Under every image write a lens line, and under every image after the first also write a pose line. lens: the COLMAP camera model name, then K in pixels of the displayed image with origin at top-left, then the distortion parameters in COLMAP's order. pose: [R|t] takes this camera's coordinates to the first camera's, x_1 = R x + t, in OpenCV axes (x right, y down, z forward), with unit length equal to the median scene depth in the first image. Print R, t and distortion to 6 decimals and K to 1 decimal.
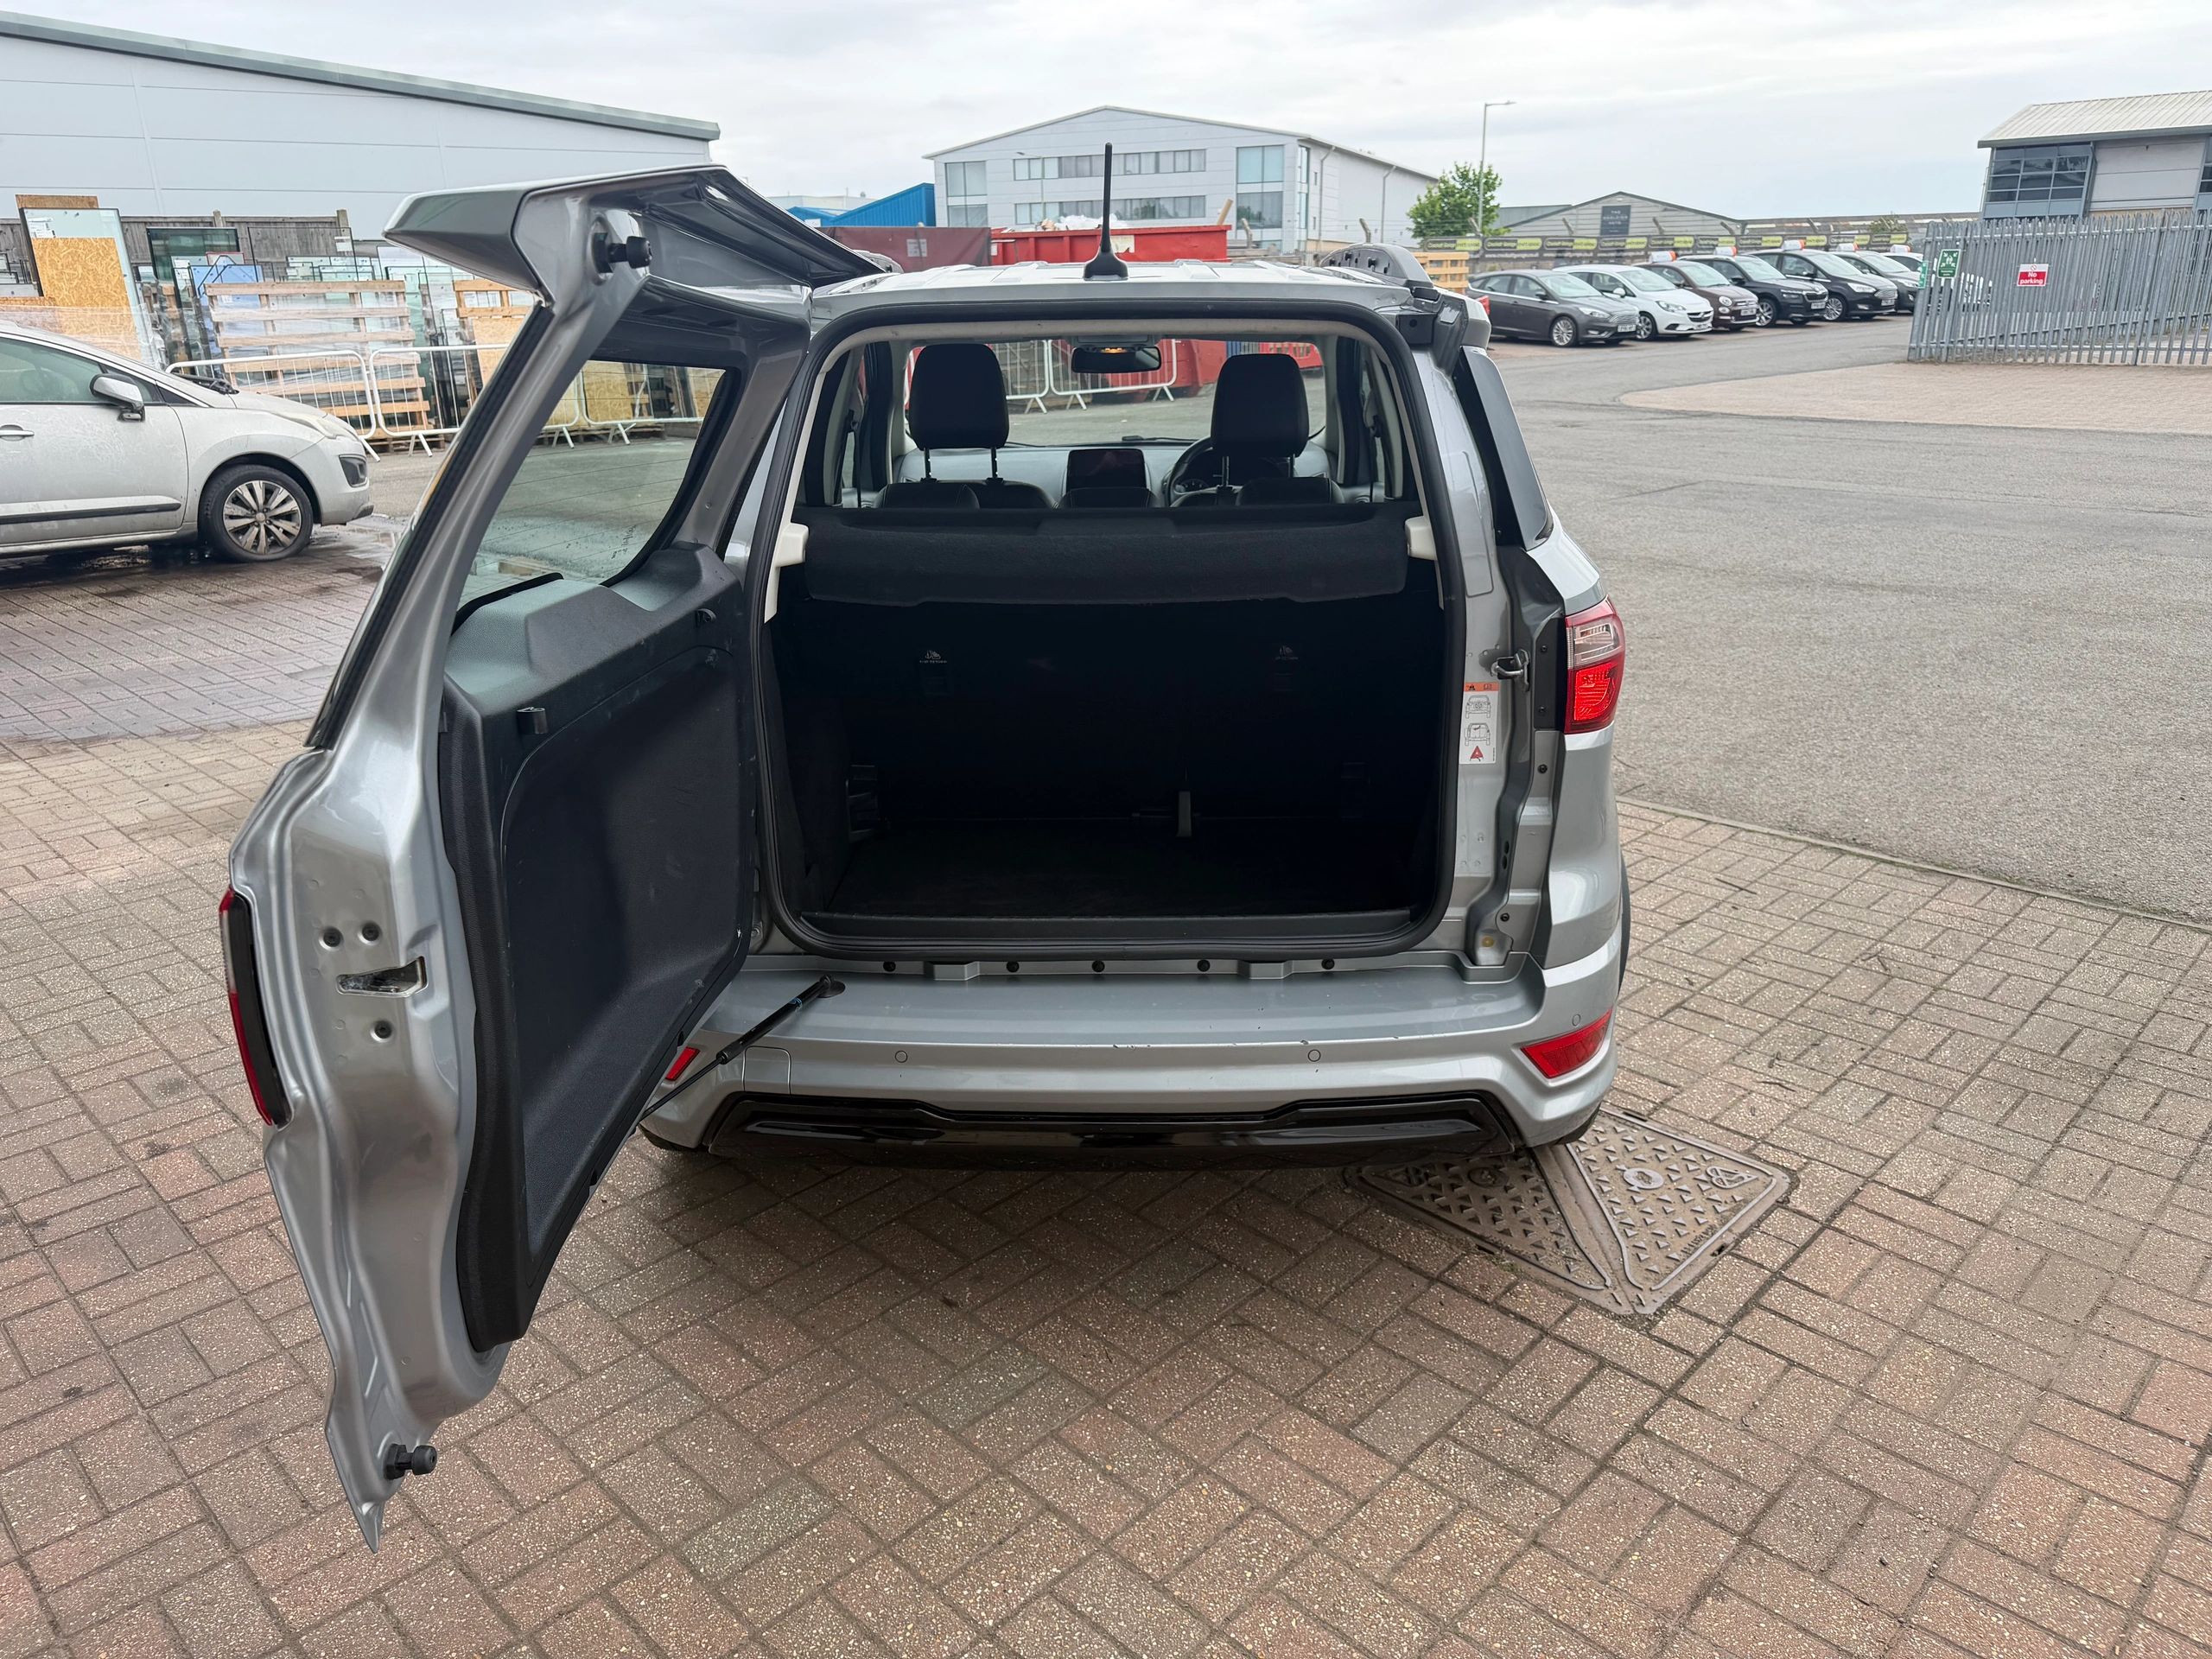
lens RADIAL K [[1570.7, 0, 1106.0], [0, 1570.7, 829.5], [0, 0, 1]] dist [0.052206, -0.071508]
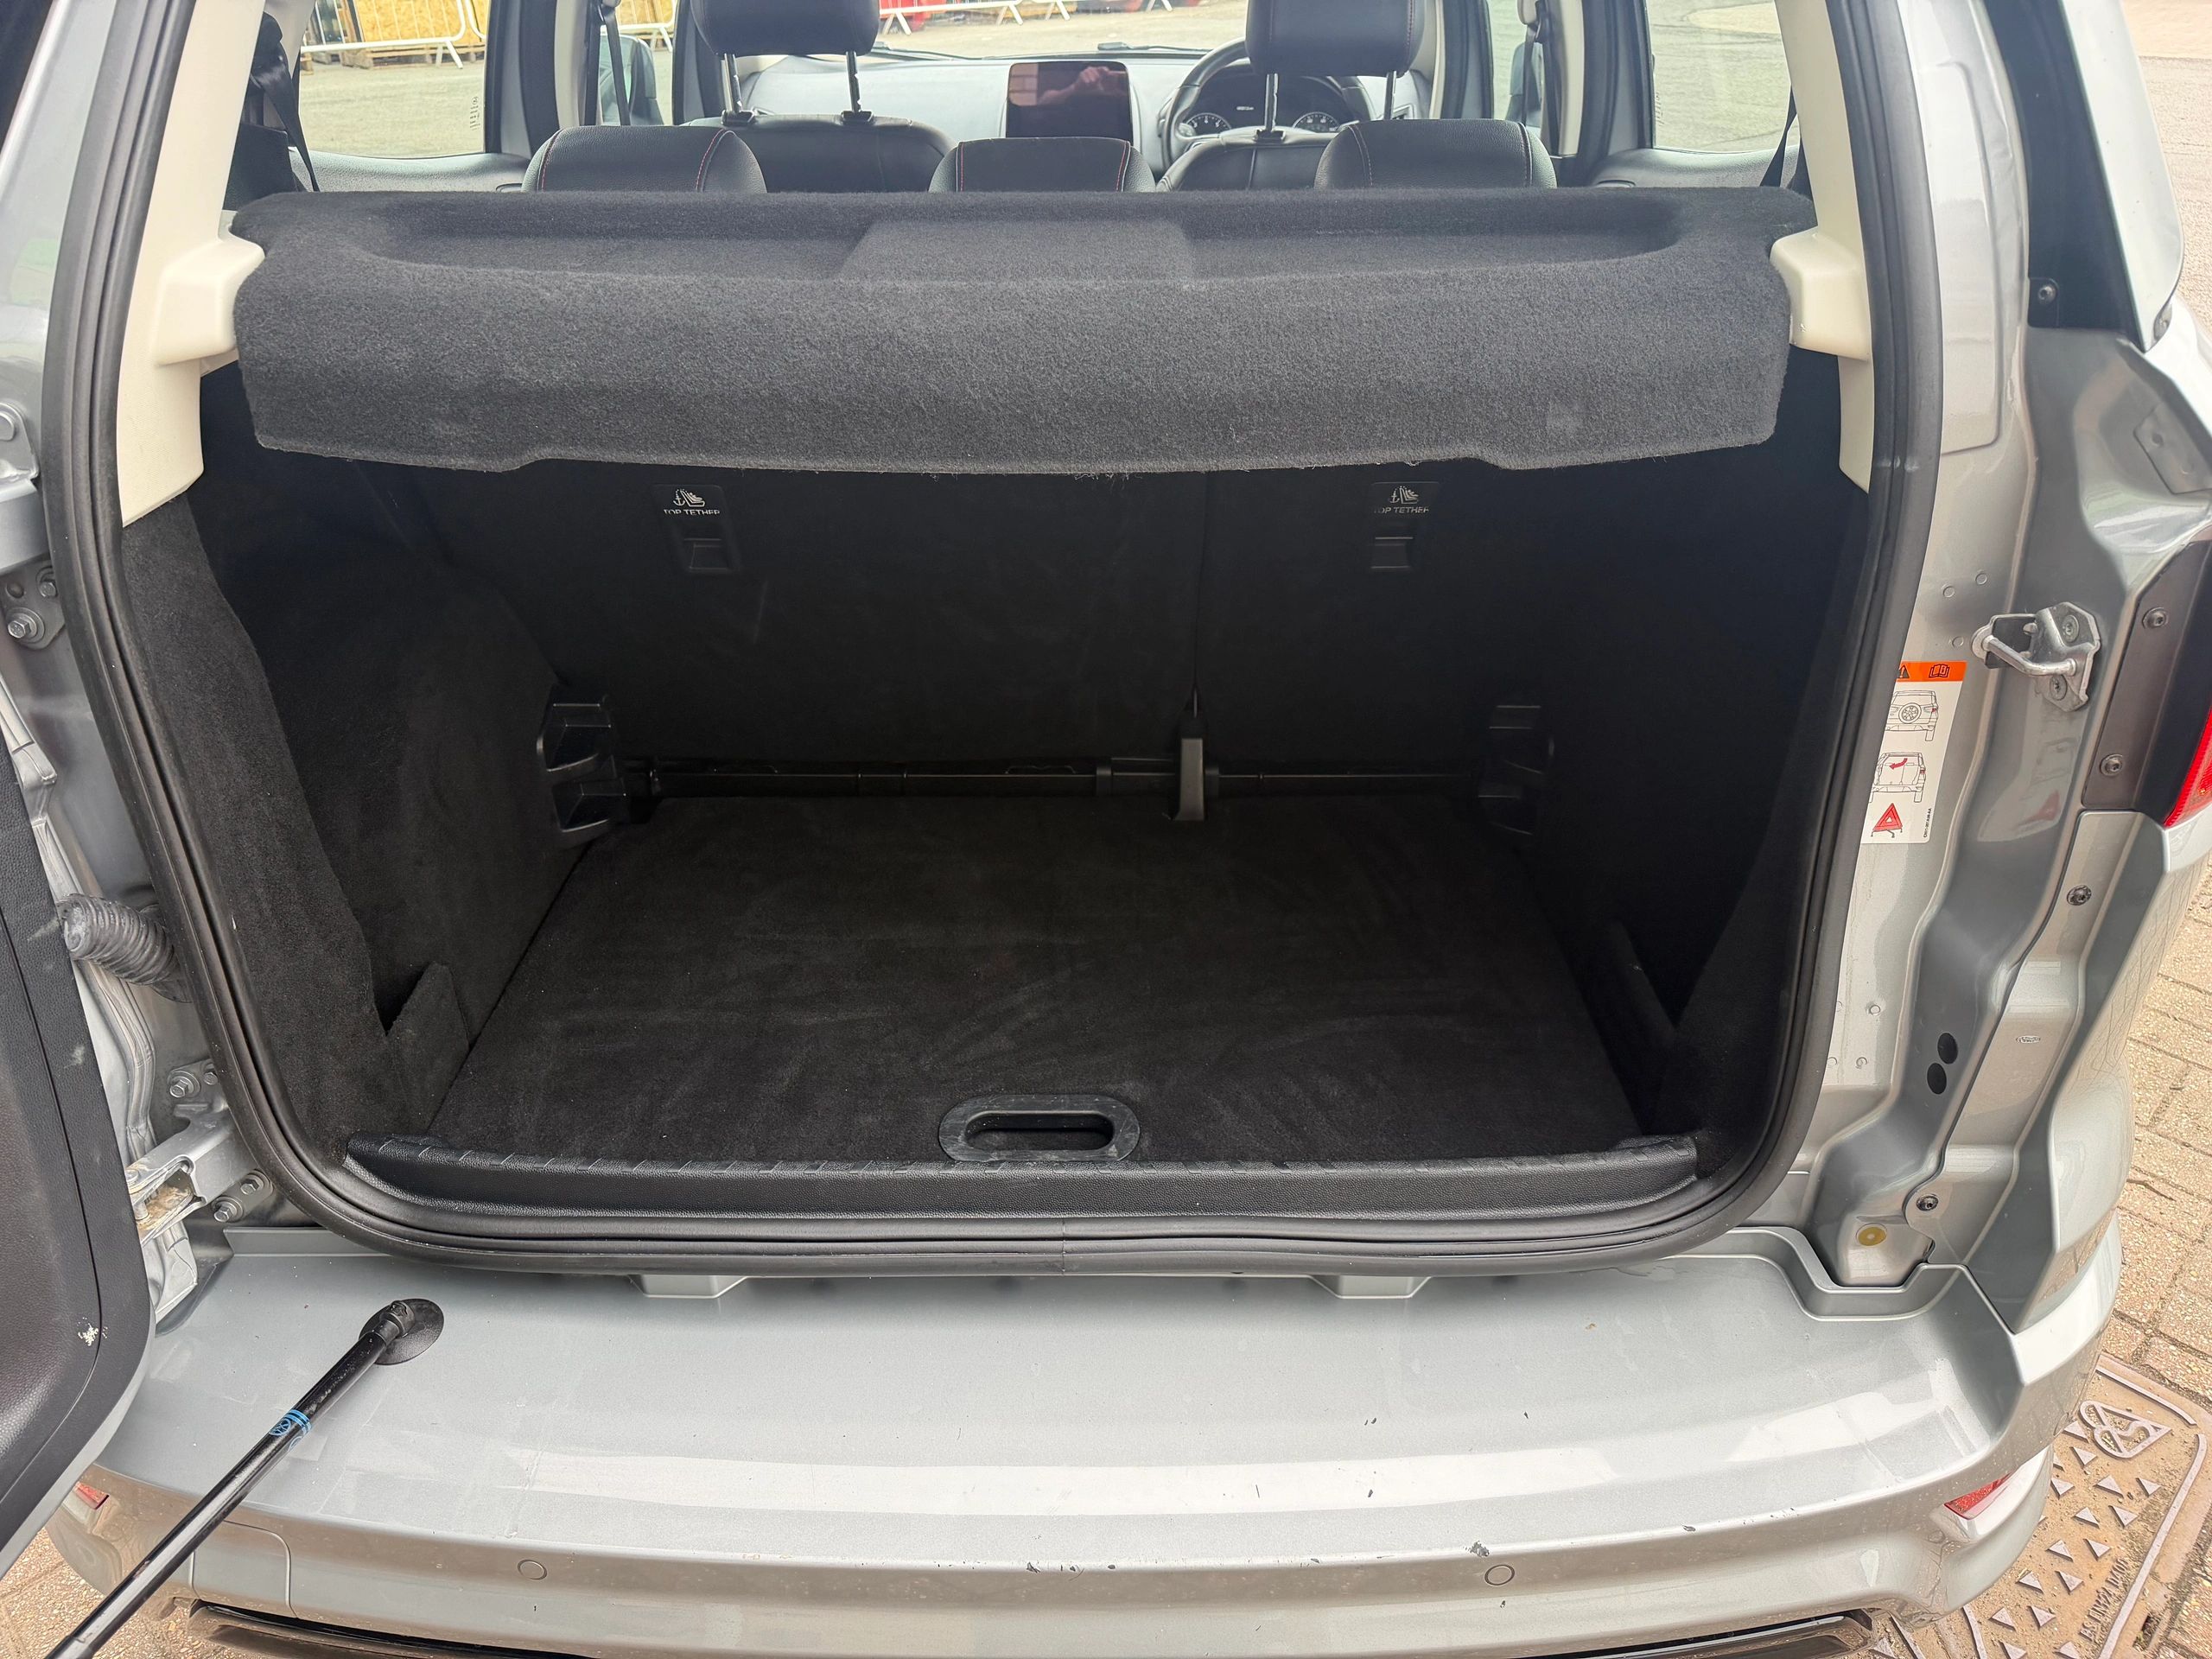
lens RADIAL K [[1570.7, 0, 1106.0], [0, 1570.7, 829.5], [0, 0, 1]] dist [0.052206, -0.071508]
pose [[0.999958, 0.004006, 0.008194, 0.019757], [-0.005621, 0.978176, 0.207700, -0.132880], [-0.007183, -0.207738, 0.978158, 0.576463]]
